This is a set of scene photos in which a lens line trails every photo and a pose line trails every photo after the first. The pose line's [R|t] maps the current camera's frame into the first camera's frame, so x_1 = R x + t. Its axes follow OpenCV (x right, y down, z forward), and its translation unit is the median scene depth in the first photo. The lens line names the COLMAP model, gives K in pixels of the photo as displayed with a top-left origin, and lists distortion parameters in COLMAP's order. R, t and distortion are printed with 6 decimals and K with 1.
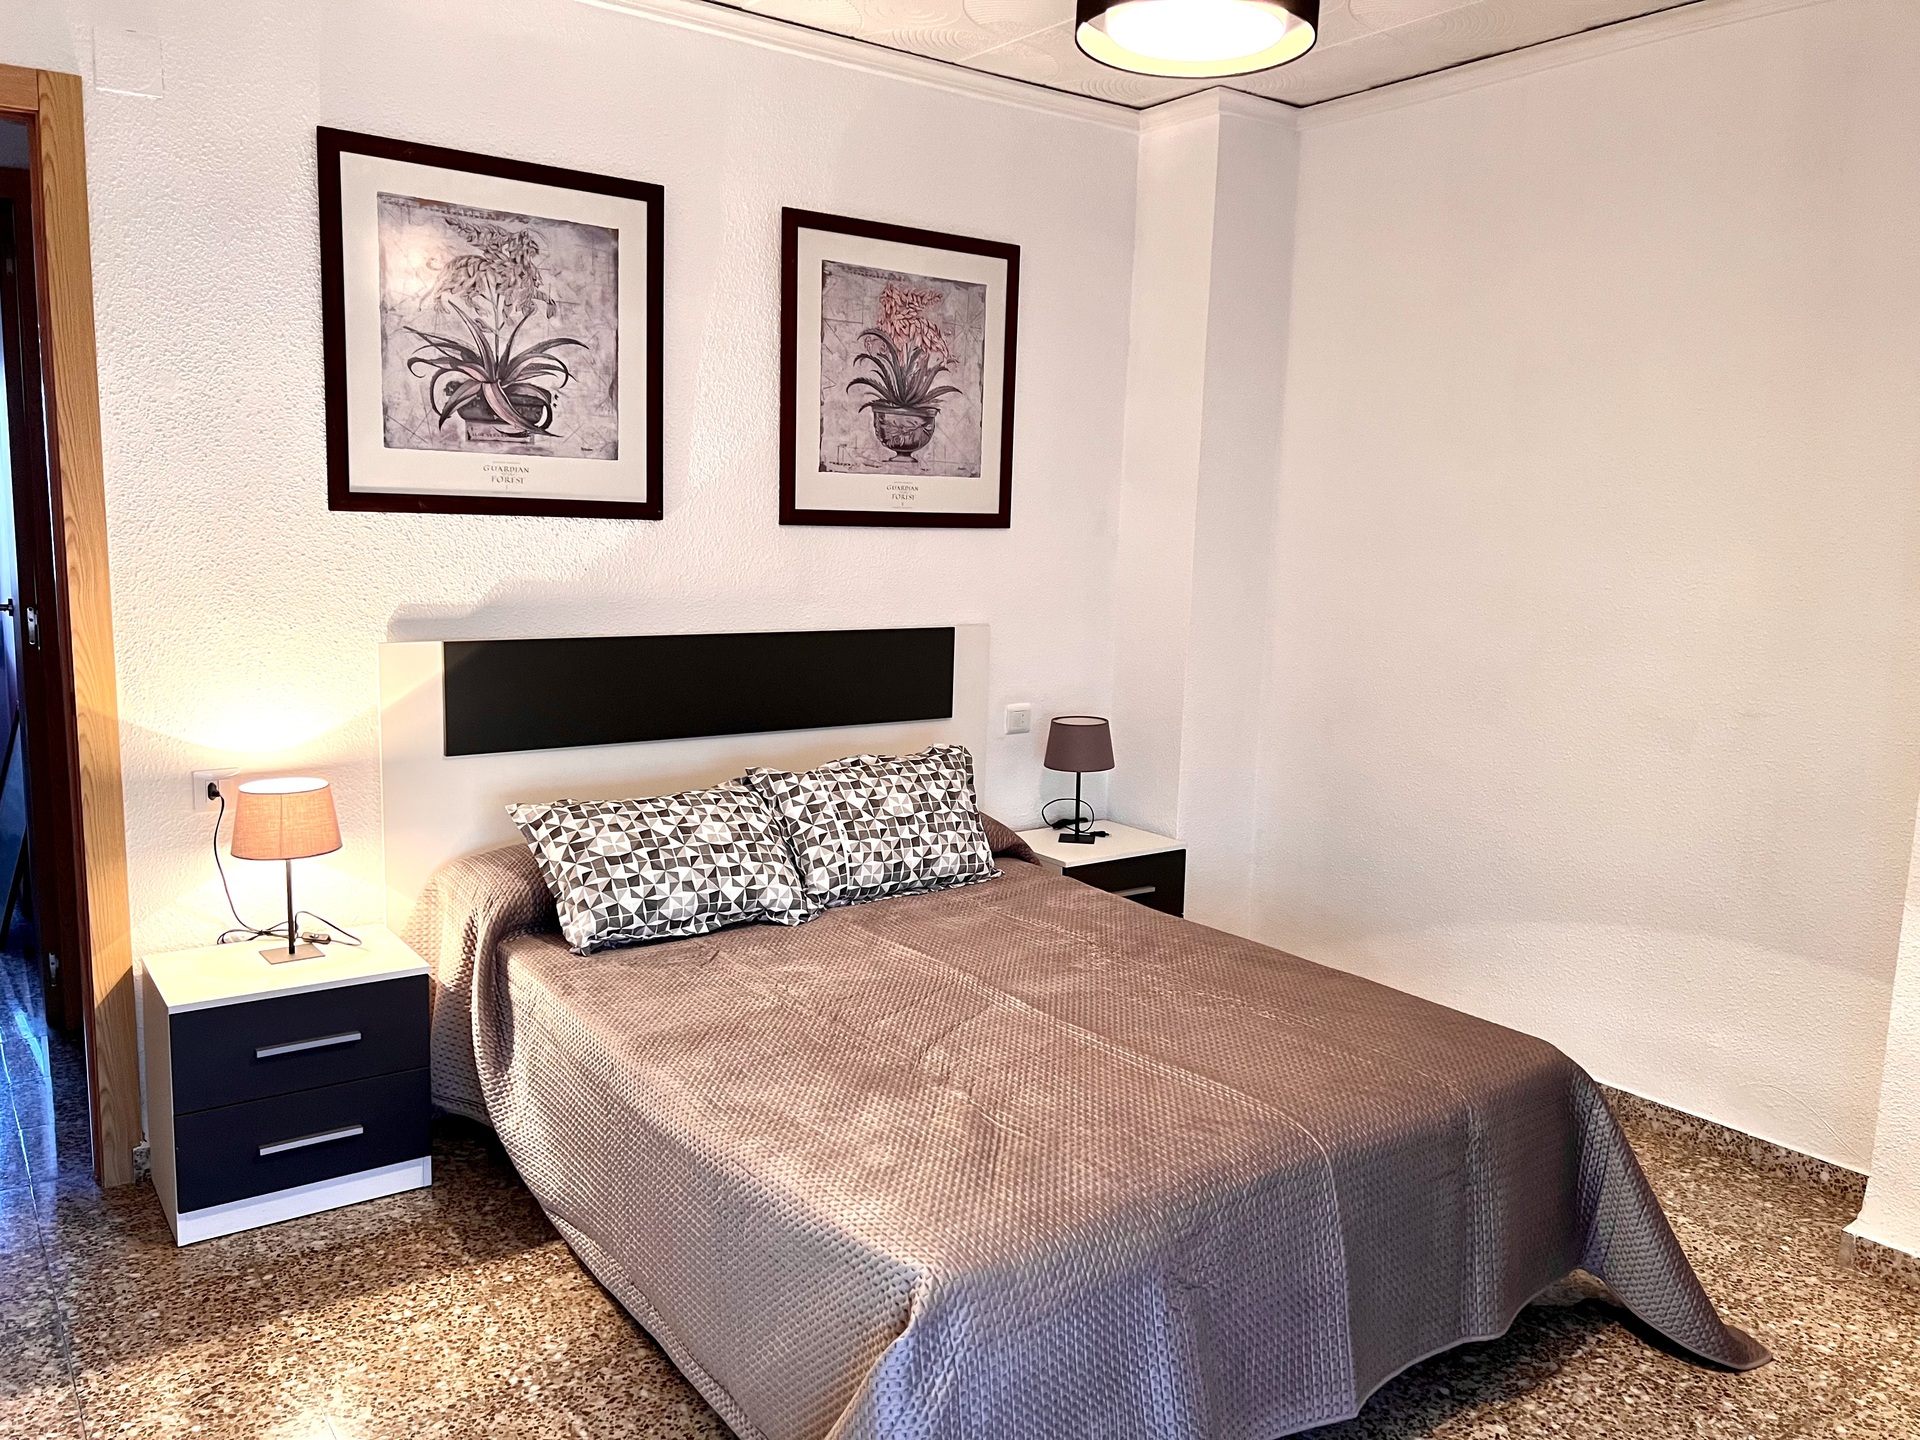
lens RADIAL K [[1433.7, 0, 960.0], [0, 1433.7, 720.0], [0, 0, 1]] dist [0.086963, -0.249633]
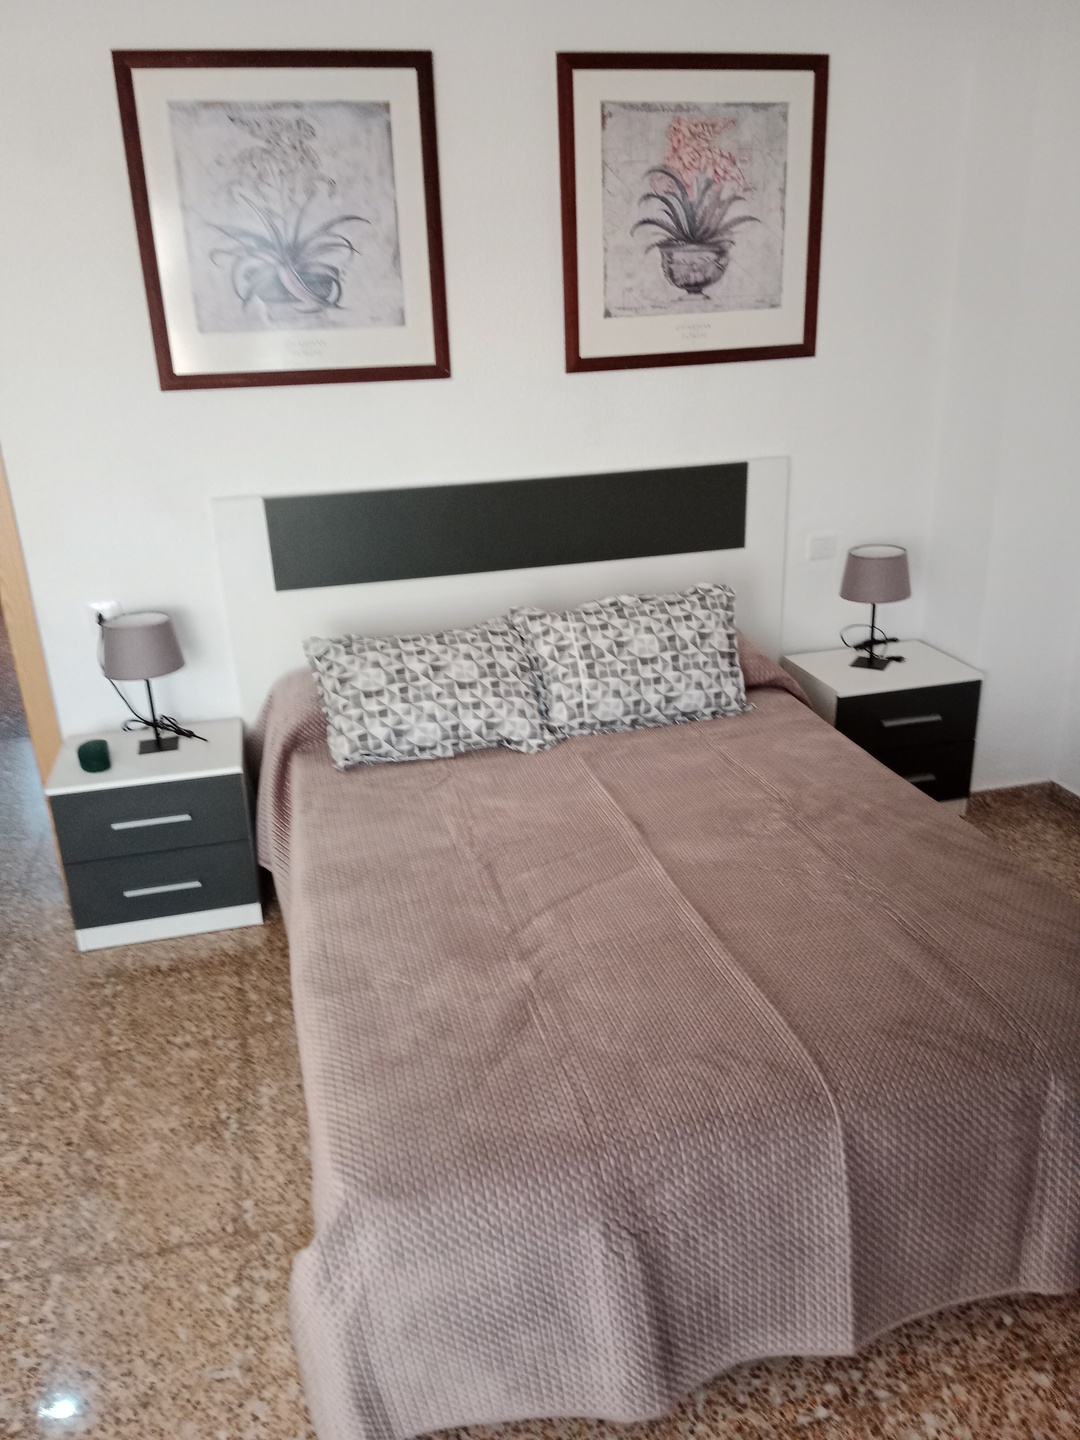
lens RADIAL K [[1119.3, 0, 540.0], [0, 1119.3, 720.0], [0, 0, 1]] dist [0.075898, -0.180699]
pose [[0.921612, 0.084968, -0.378698, 0.220800], [0.005168, 0.972968, 0.230881, -0.086741], [0.388078, -0.214740, 0.896260, 0.200144]]
